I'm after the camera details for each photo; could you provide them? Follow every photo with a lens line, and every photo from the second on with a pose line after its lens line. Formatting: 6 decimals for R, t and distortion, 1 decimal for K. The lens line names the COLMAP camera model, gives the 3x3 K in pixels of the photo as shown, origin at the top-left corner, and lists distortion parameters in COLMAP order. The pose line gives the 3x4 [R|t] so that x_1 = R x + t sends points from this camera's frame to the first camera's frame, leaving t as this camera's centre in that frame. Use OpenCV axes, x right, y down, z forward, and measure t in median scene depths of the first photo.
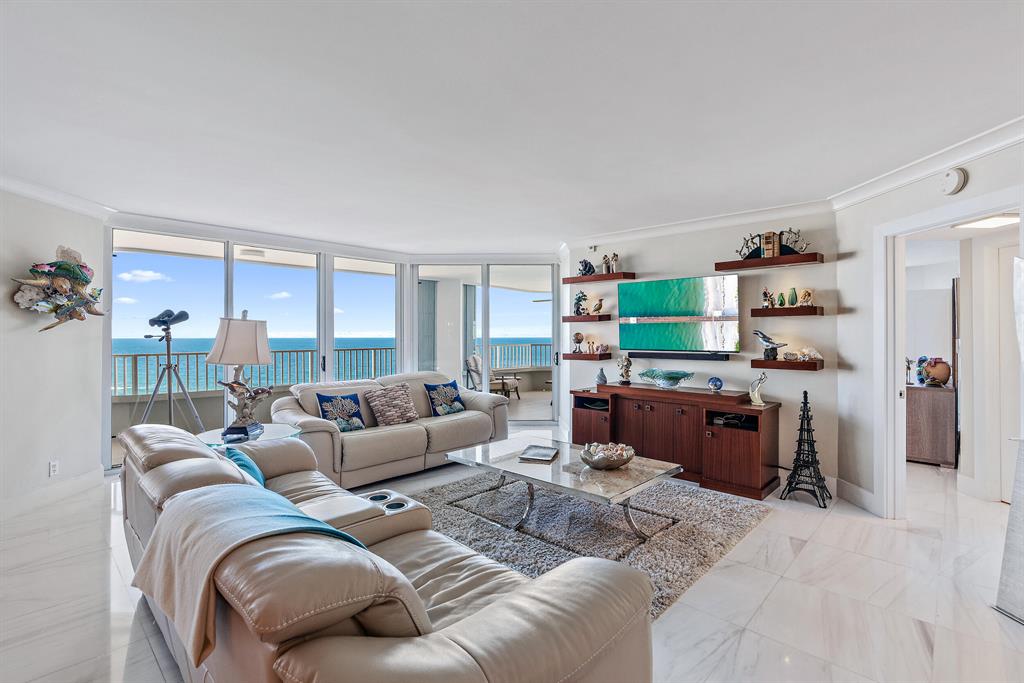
lens RADIAL K [[474.9, 0, 514.4], [0, 474.9, 336.7], [0, 0, 1]] dist [-0.001442, 0.000024]
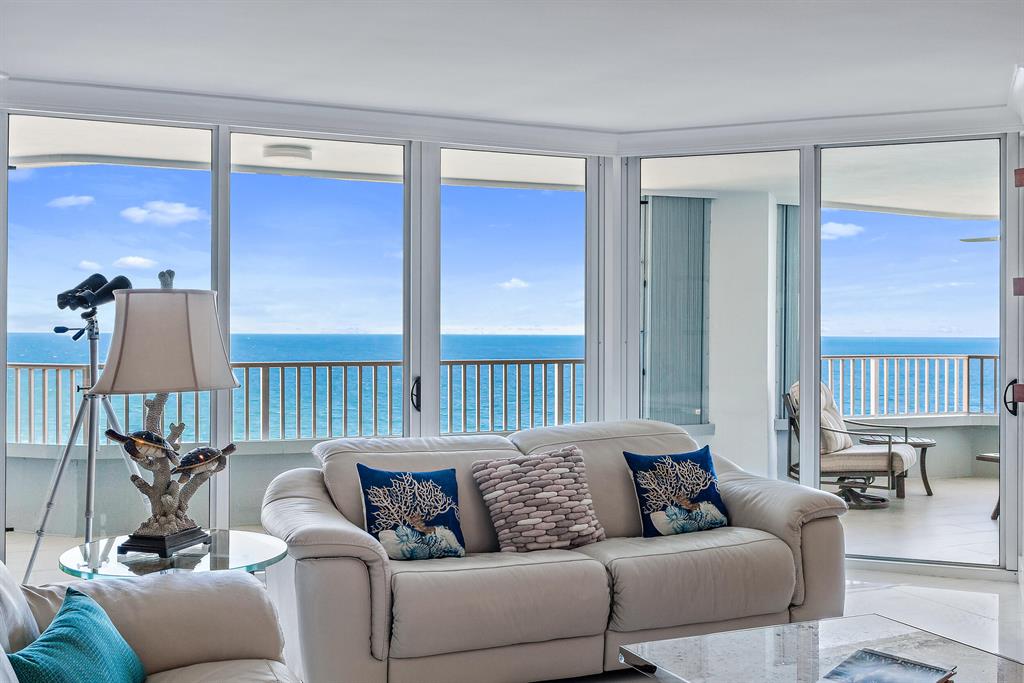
lens RADIAL K [[1088.3, 0, 510.3], [0, 1088.3, 333.0], [0, 0, 1]] dist [0.019446, 0.000000]
pose [[0.925182, 0.006955, -0.379459, 0.080661], [-0.007485, 0.999972, 0.000077, -0.000082], [0.379449, 0.002769, 0.925208, 0.139691]]
